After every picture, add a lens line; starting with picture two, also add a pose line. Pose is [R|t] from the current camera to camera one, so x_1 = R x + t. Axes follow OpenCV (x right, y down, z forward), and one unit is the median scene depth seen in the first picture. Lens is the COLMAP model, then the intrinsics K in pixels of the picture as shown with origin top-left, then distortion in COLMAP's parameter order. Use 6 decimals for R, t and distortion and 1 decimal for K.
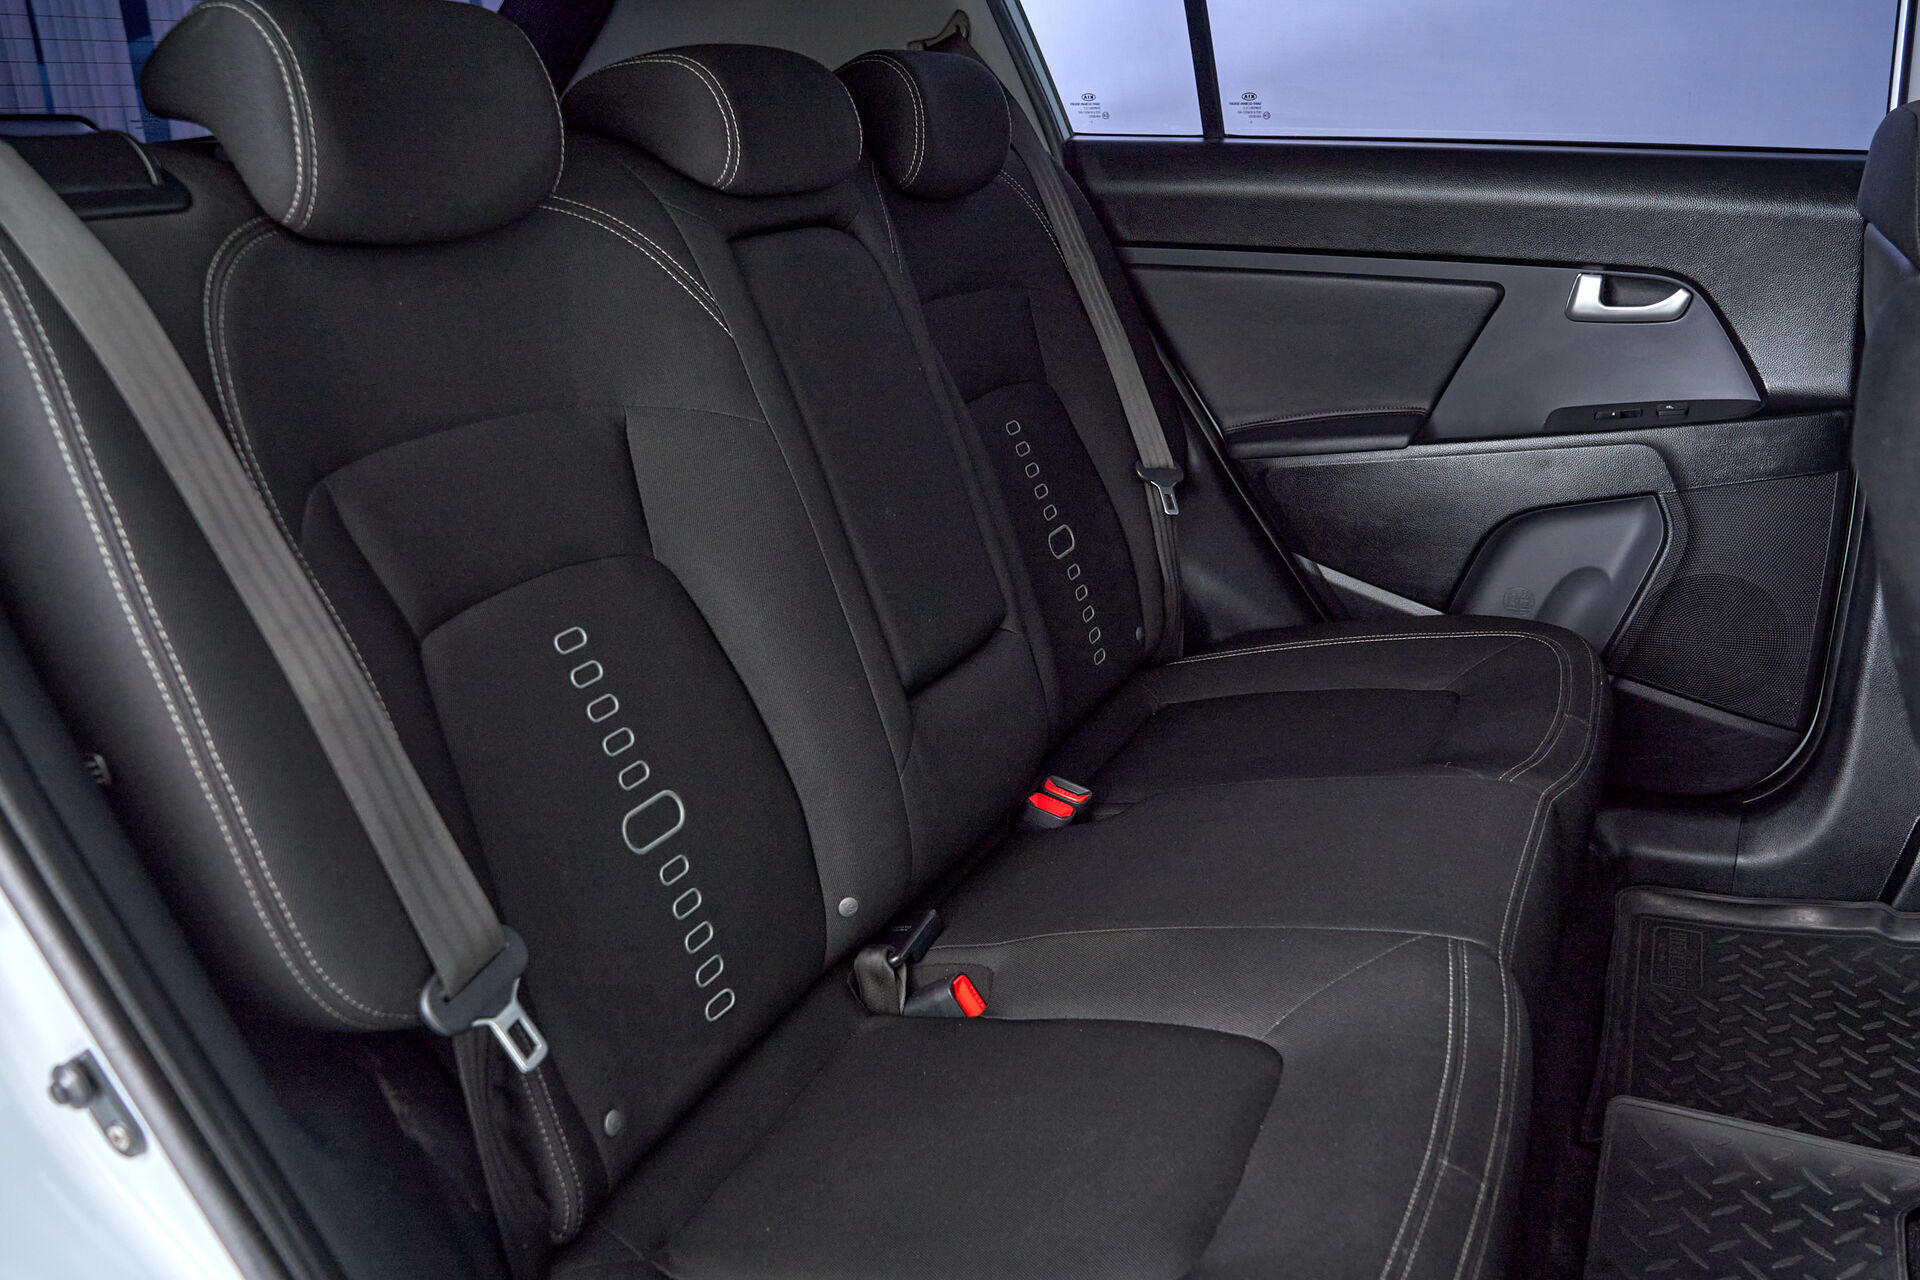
lens RADIAL K [[1550.7, 0, 960.0], [0, 1550.7, 640.0], [0, 0, 1]] dist [0.004368, -0.005996]
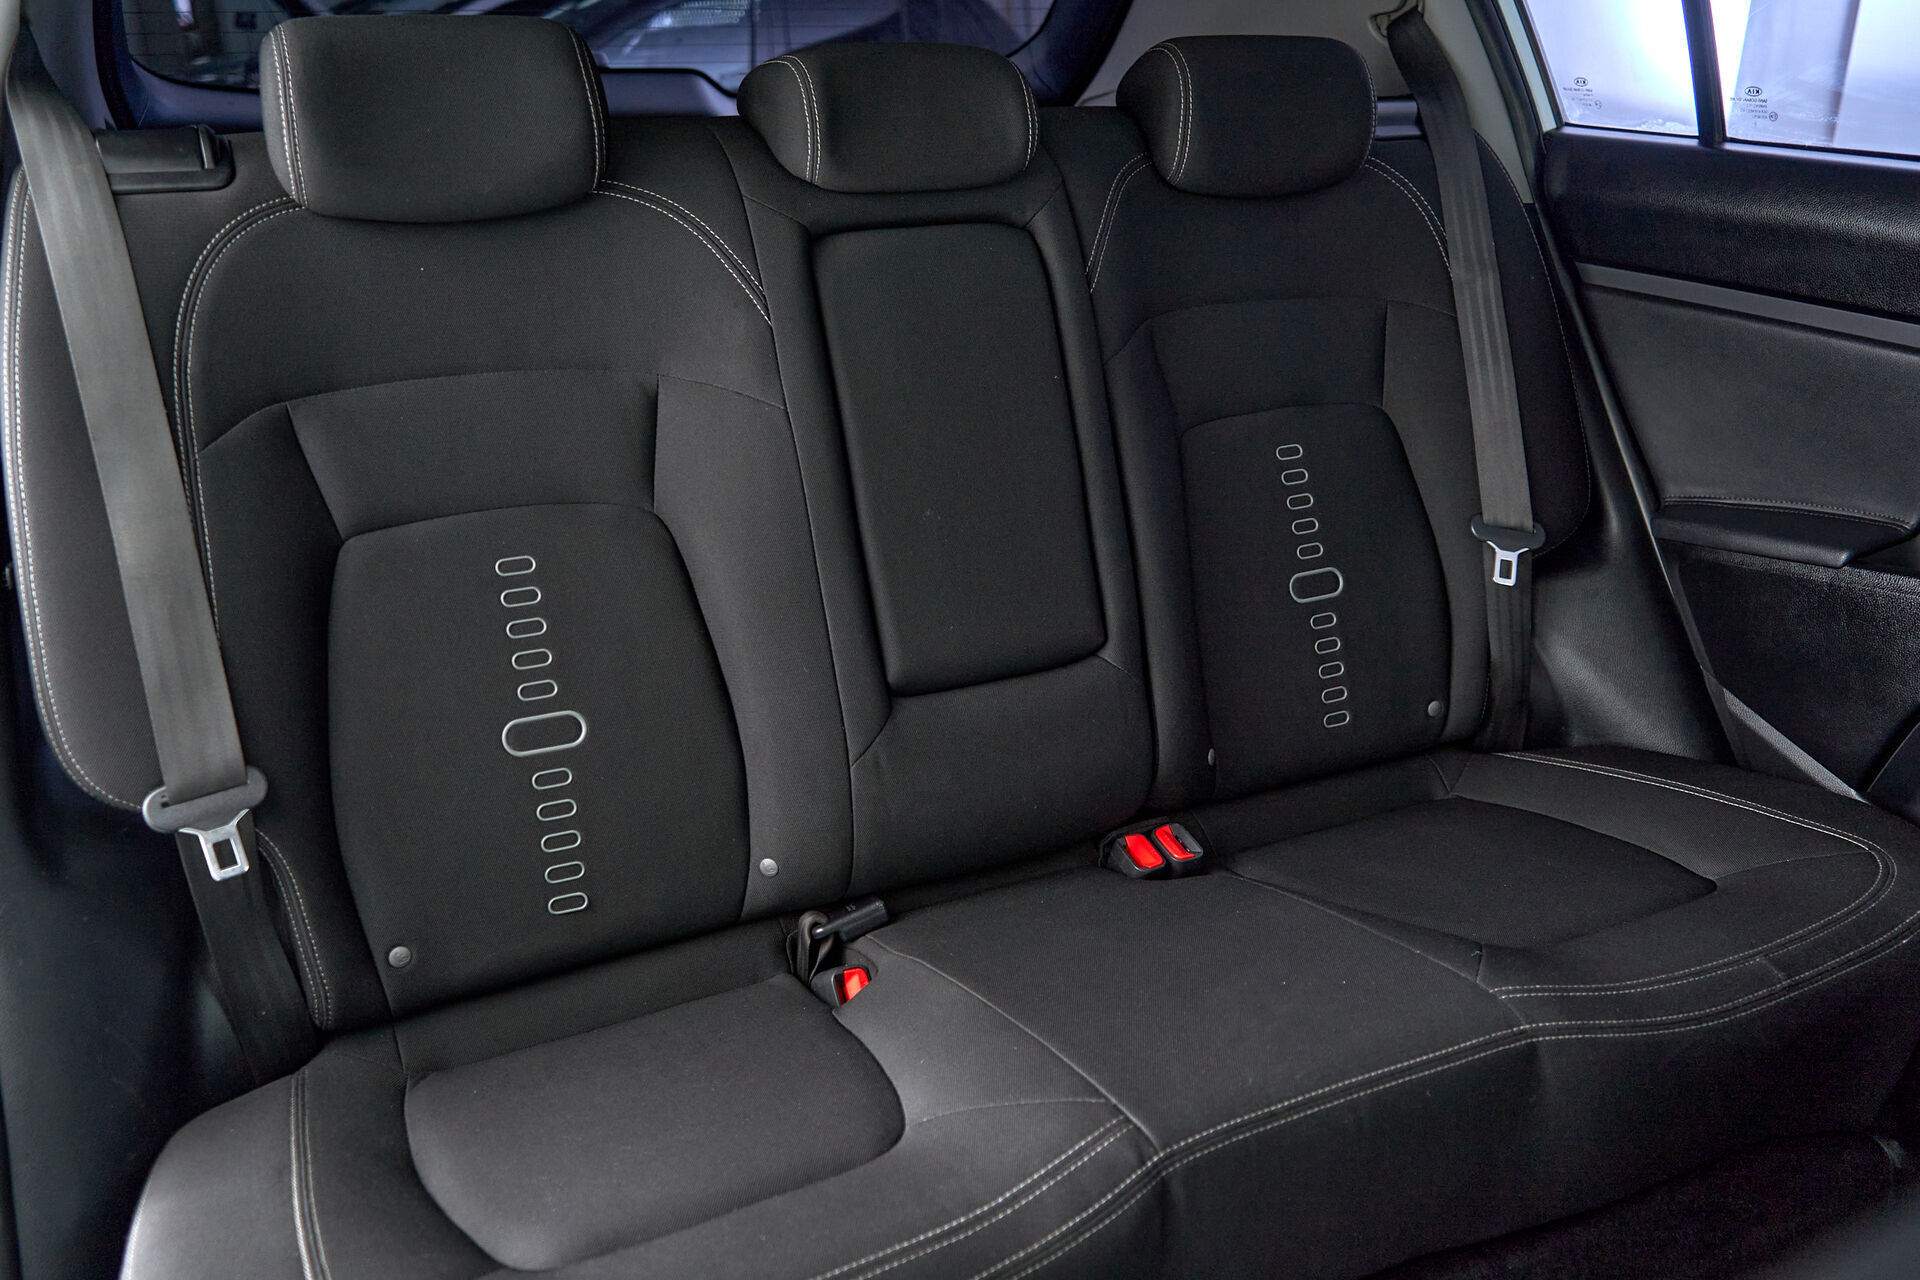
lens RADIAL K [[1550.7, 0, 960.0], [0, 1550.7, 640.0], [0, 0, 1]] dist [0.004368, -0.005996]
pose [[0.786211, 0.243110, -0.568128, 0.555652], [-0.213477, 0.969613, 0.119488, -0.125835], [0.579913, 0.027339, 0.814219, 0.185262]]
